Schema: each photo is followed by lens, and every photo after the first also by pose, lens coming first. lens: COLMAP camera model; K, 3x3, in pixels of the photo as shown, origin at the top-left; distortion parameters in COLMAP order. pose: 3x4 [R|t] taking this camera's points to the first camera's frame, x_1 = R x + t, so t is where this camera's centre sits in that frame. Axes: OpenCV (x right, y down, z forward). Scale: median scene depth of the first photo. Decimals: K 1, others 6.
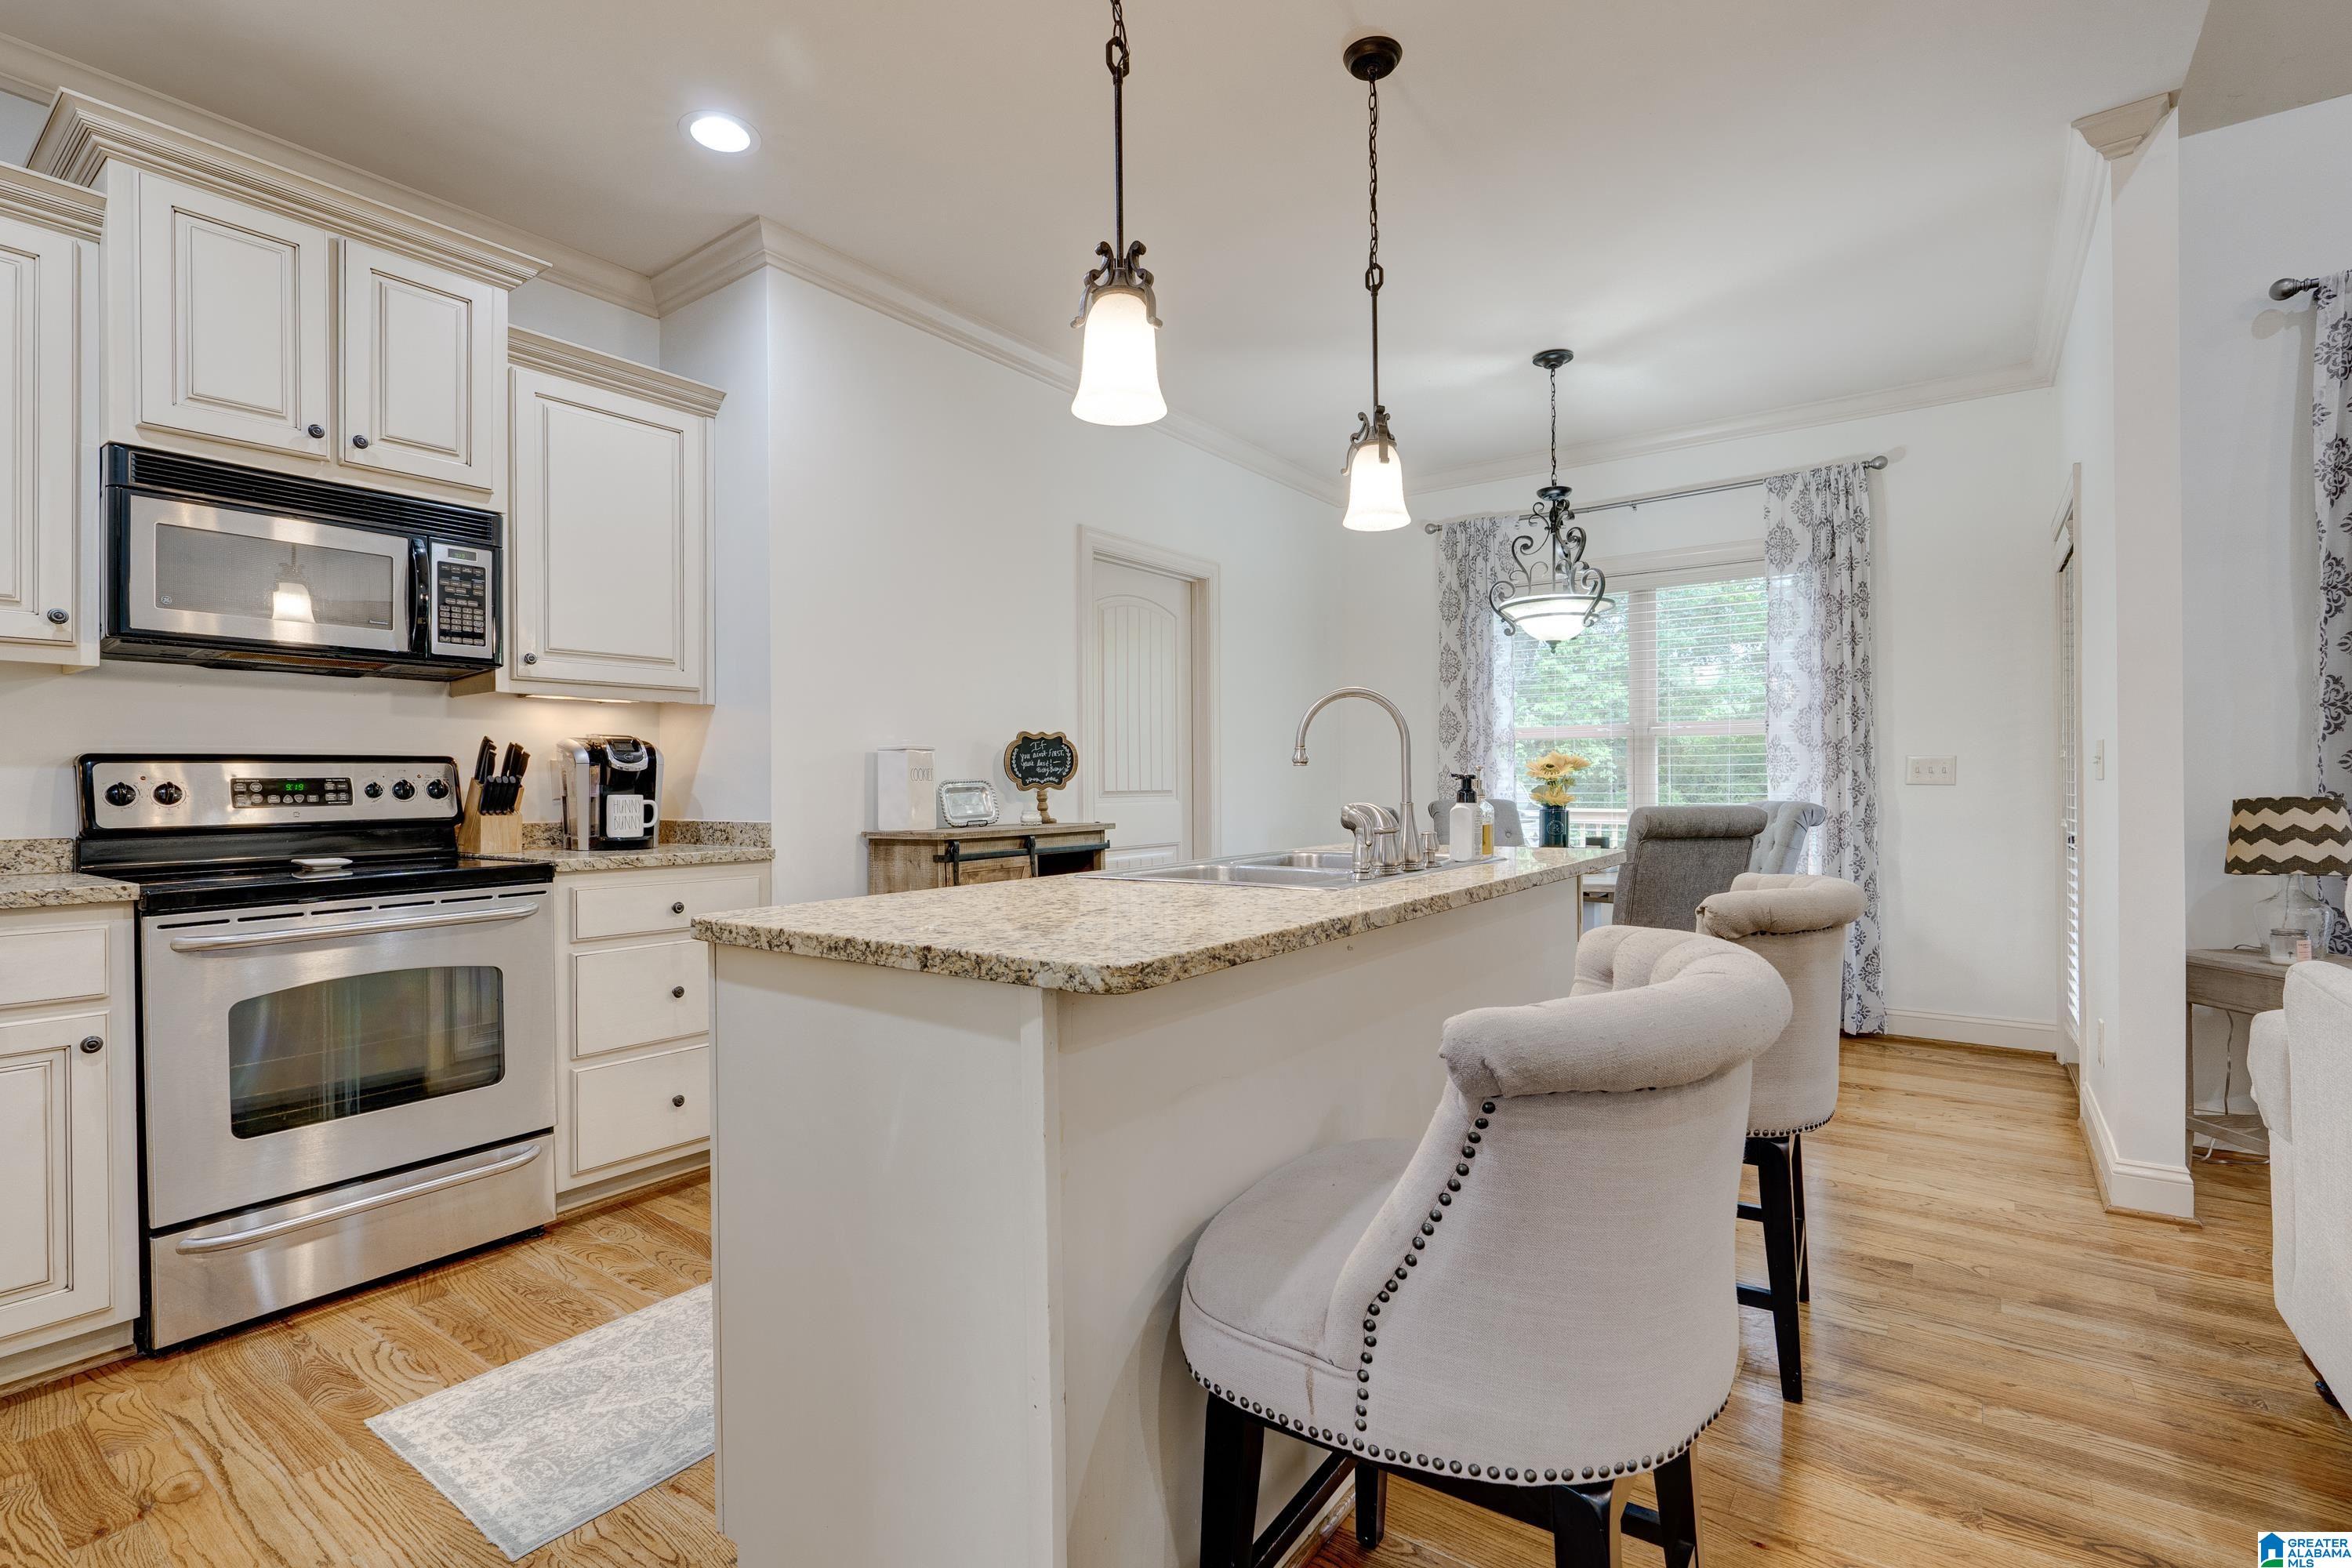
lens RADIAL K [[1097.3, 0, 1169.9], [0, 1097.3, 783.3], [0, 0, 1]] dist [-0.000293, 0.000108]
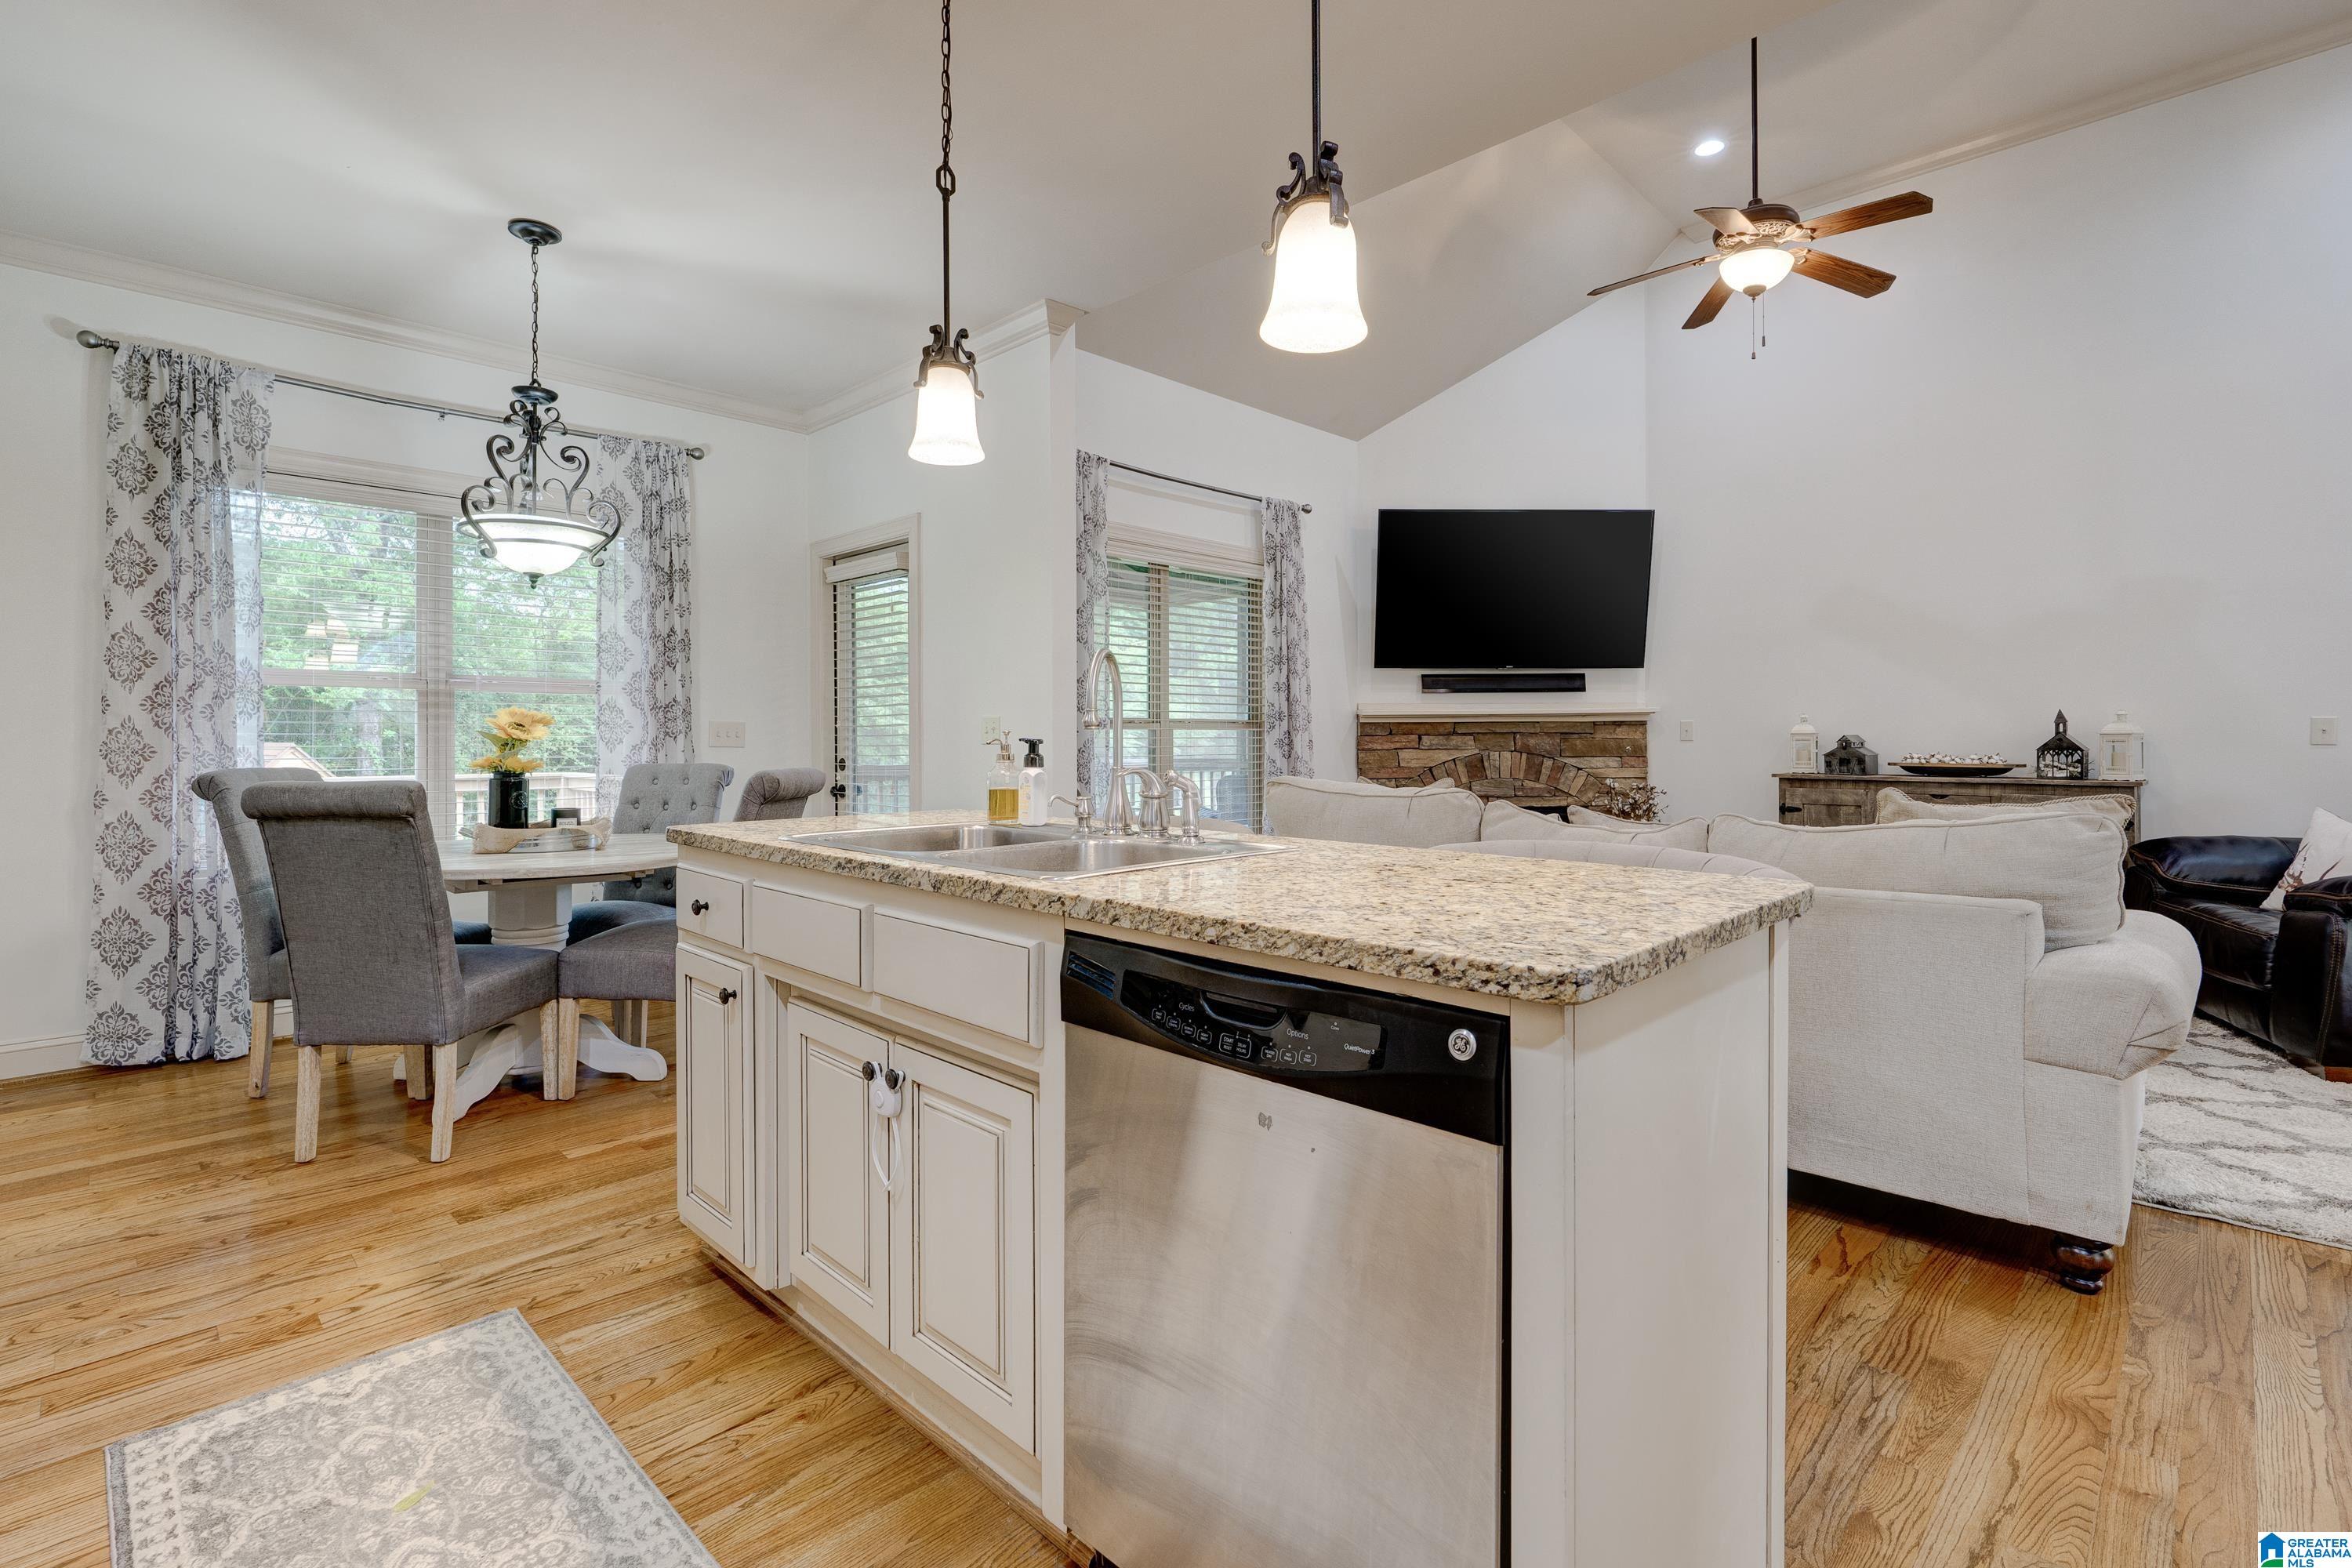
lens RADIAL K [[1072.0, 0, 1183.9], [0, 1072.0, 741.8], [0, 0, 1]] dist [-0.002700, -0.000027]
pose [[0.147109, 0.003023, 0.989116, -0.375129], [-0.001481, 0.999995, -0.002836, -0.001475], [-0.989119, -0.001047, 0.147112, 0.395956]]
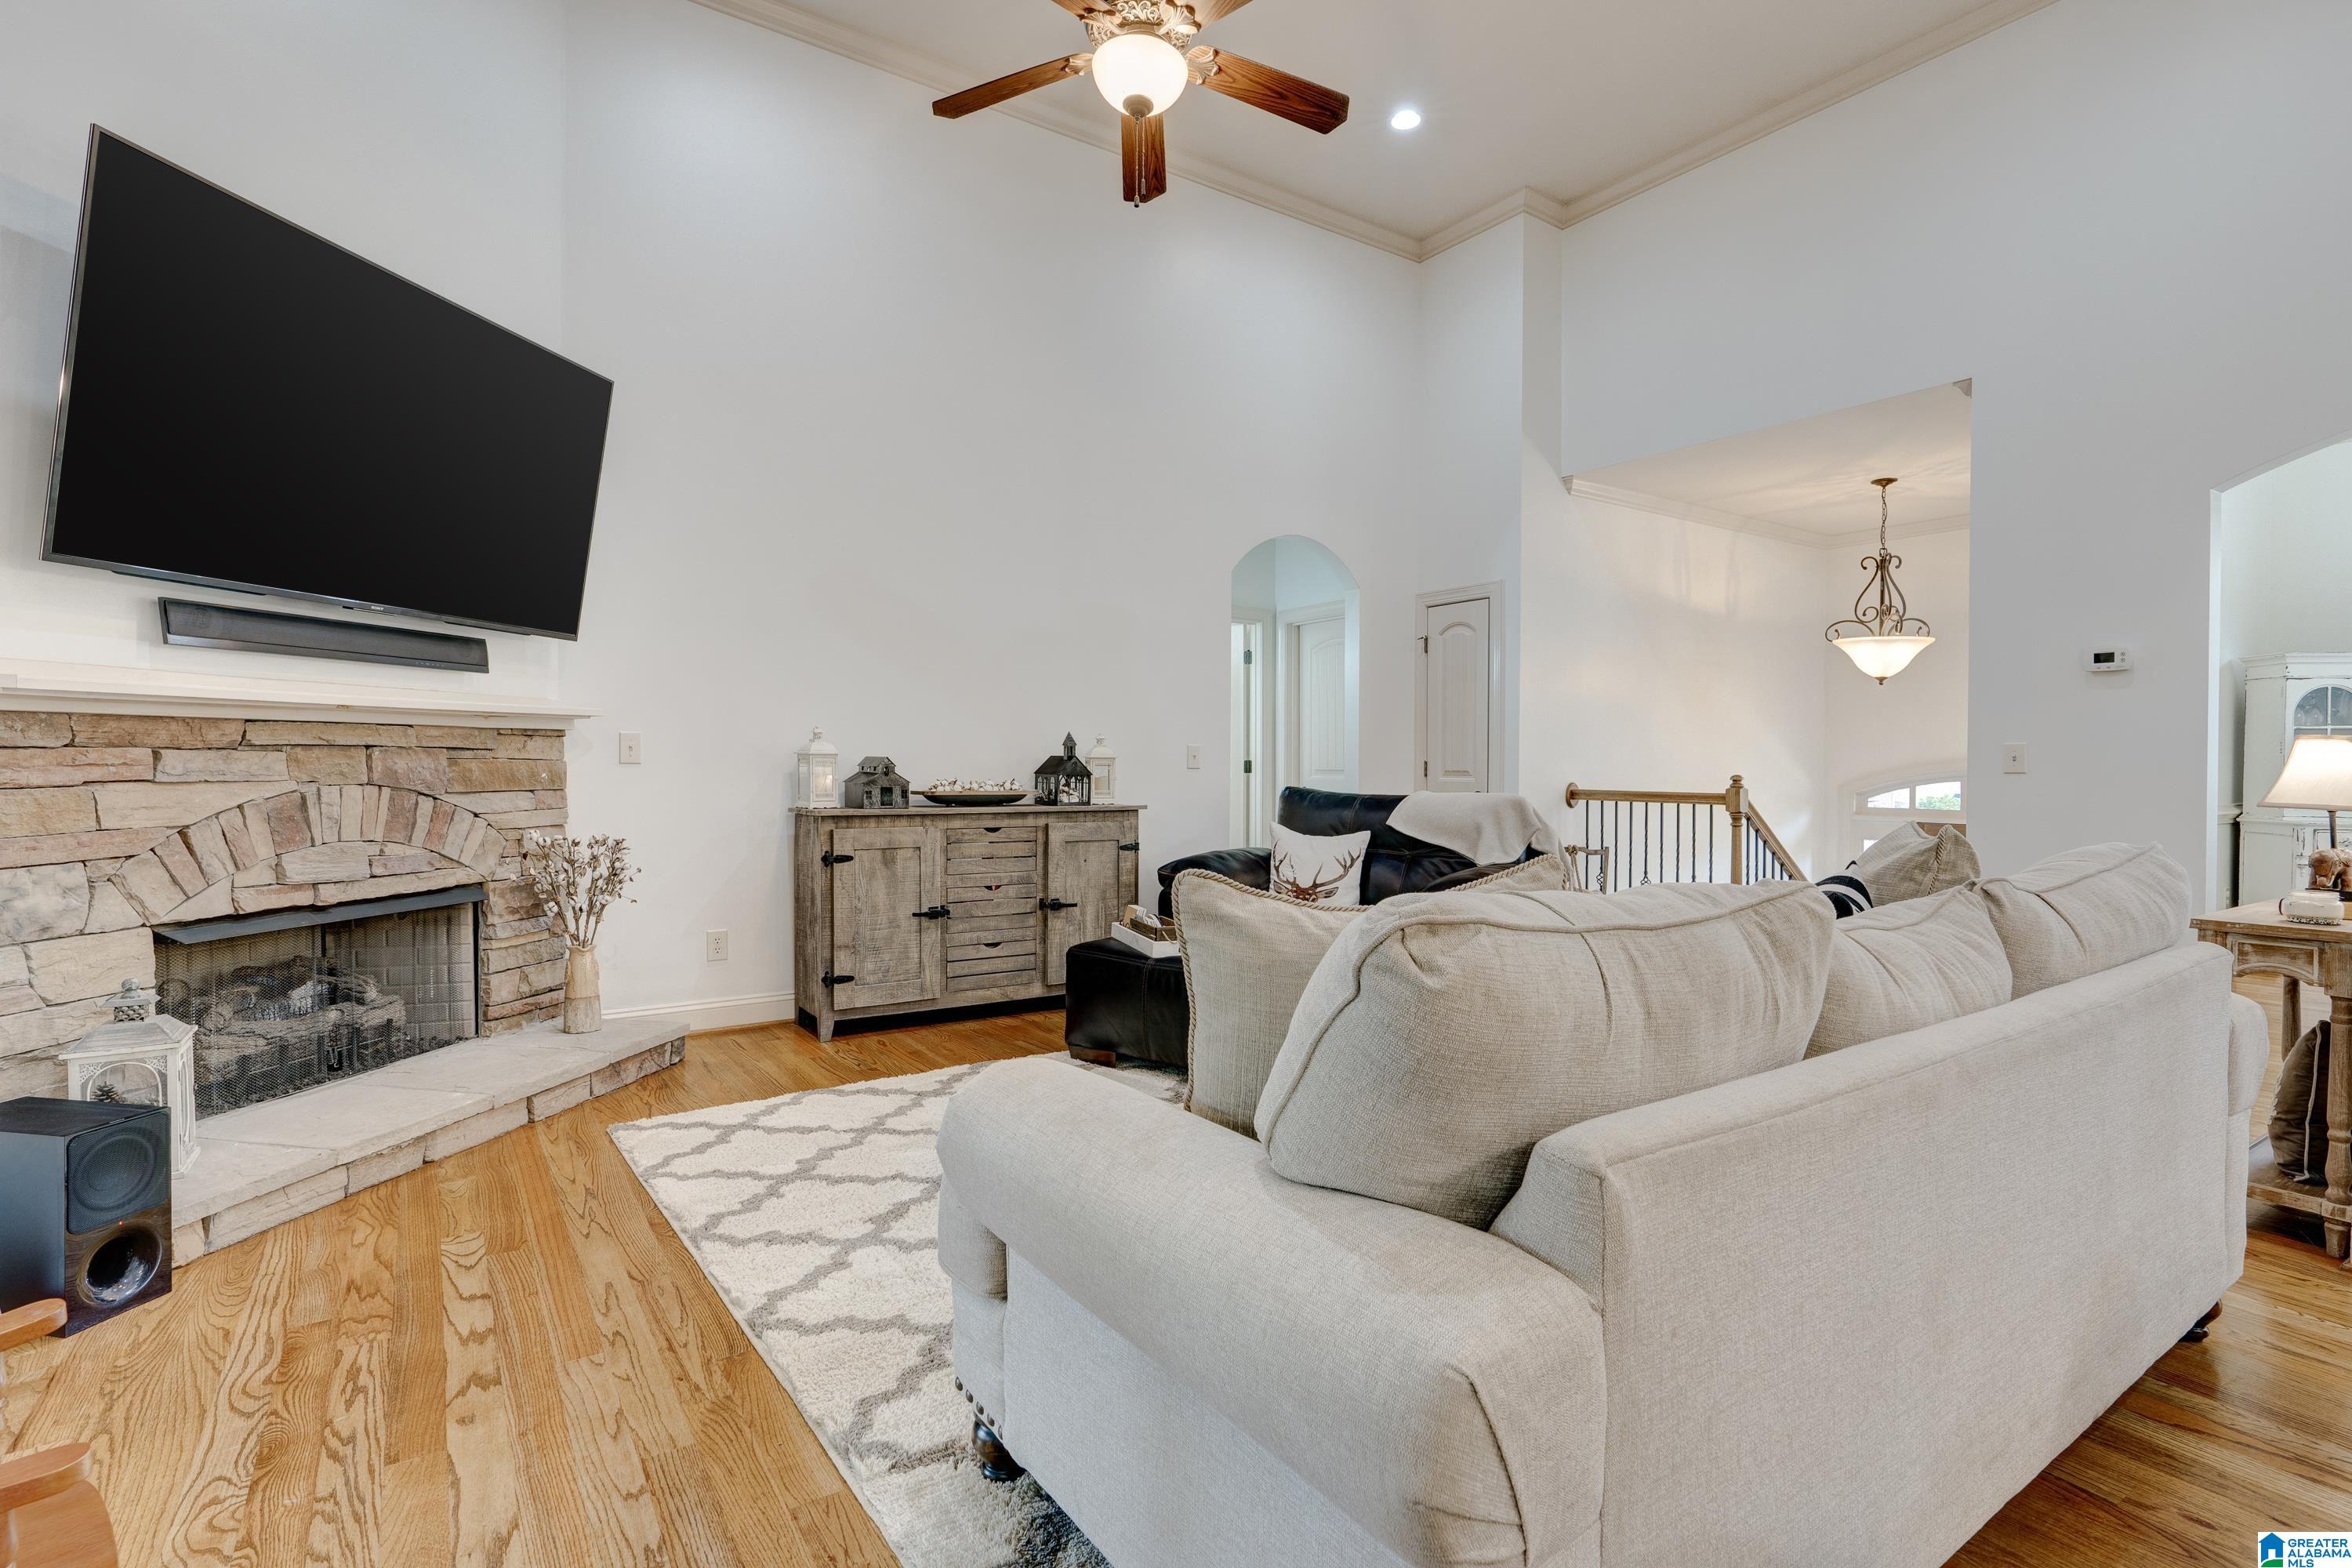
lens RADIAL K [[1116.0, 0, 1170.4], [0, 1116.0, 768.8], [0, 0, 1]] dist [-0.003613, -0.000196]
pose [[-0.938495, -0.001603, 0.345288, 0.460391], [-0.000816, 0.999997, 0.002427, -0.006225], [-0.345291, 0.001996, -0.938494, 0.697597]]
